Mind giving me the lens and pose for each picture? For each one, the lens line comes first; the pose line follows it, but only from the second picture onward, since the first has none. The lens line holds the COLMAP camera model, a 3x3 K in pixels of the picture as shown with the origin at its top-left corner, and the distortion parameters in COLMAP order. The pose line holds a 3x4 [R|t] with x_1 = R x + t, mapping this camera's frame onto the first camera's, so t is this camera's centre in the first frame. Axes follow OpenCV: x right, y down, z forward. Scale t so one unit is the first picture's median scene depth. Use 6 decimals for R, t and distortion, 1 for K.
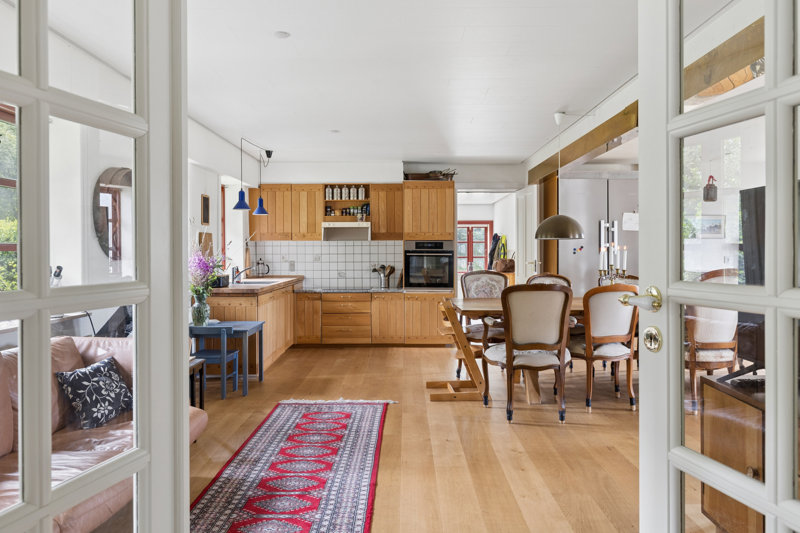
lens RADIAL K [[588.7, 0, 401.9], [0, 588.7, 249.1], [0, 0, 1]] dist [0.004033, 0.000359]
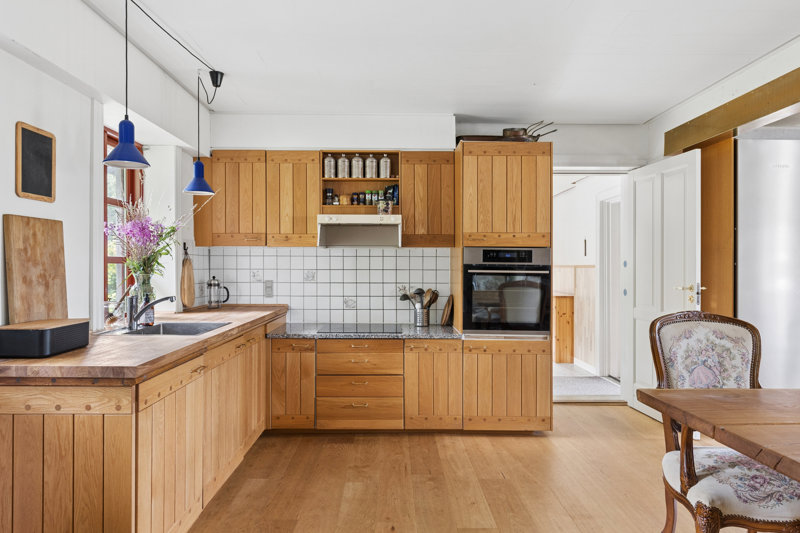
lens RADIAL K [[501.8, 0, 400.0], [0, 501.8, 266.5], [0, 0, 1]] dist [-0.002072, -0.000205]
pose [[0.999729, 0.006665, 0.022320, -0.064293], [-0.006773, 0.999966, 0.004767, 0.002307], [-0.022288, -0.004917, 0.999740, 0.495998]]
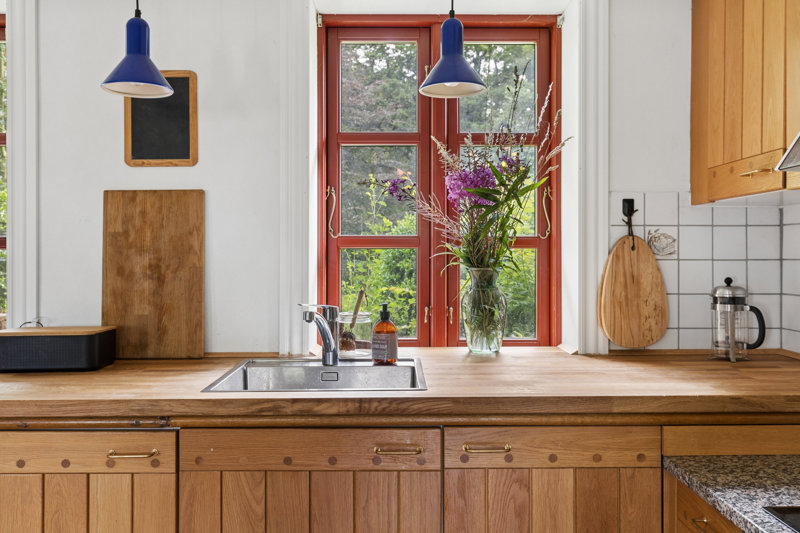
lens RADIAL K [[711.6, 0, 400.0], [0, 711.6, 266.5], [0, 0, 1]] dist [-0.001345, -0.001002]
pose [[0.014924, 0.010995, -0.999828, 0.039078], [0.006214, 0.999919, 0.011089, 0.007315], [0.999869, -0.006378, 0.014855, 0.871058]]
